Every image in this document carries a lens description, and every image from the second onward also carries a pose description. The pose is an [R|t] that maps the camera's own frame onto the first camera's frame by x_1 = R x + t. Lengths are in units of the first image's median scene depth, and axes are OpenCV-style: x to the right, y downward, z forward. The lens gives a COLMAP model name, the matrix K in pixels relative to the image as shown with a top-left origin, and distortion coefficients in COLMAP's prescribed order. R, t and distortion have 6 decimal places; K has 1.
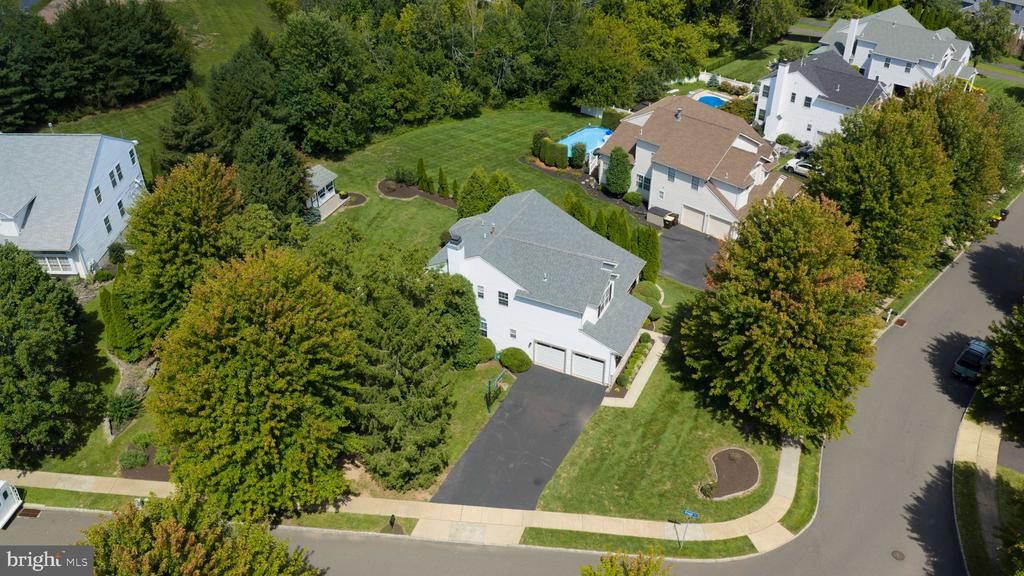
lens RADIAL K [[841.9, 0, 517.0], [0, 841.9, 287.5], [0, 0, 1]] dist [0.002040, -0.011959]
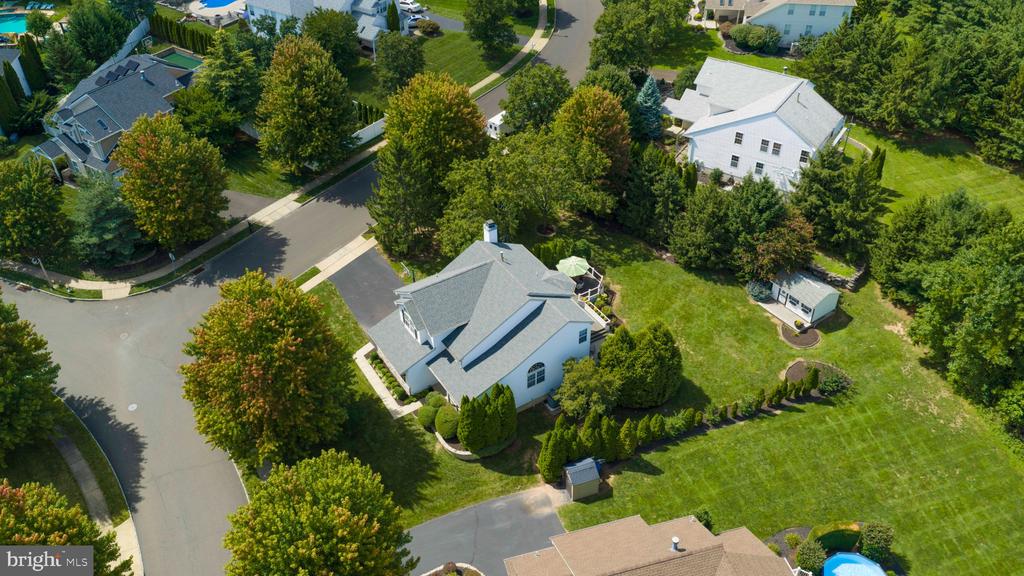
lens RADIAL K [[841.9, 0, 512.5], [0, 841.9, 285.6], [0, 0, 1]] dist [0.002040, -0.011959]
pose [[-0.535763, 0.541079, -0.648221, 0.758183], [-0.469200, 0.447484, 0.761321, -0.967430], [0.702004, 0.712033, 0.014129, 1.050113]]
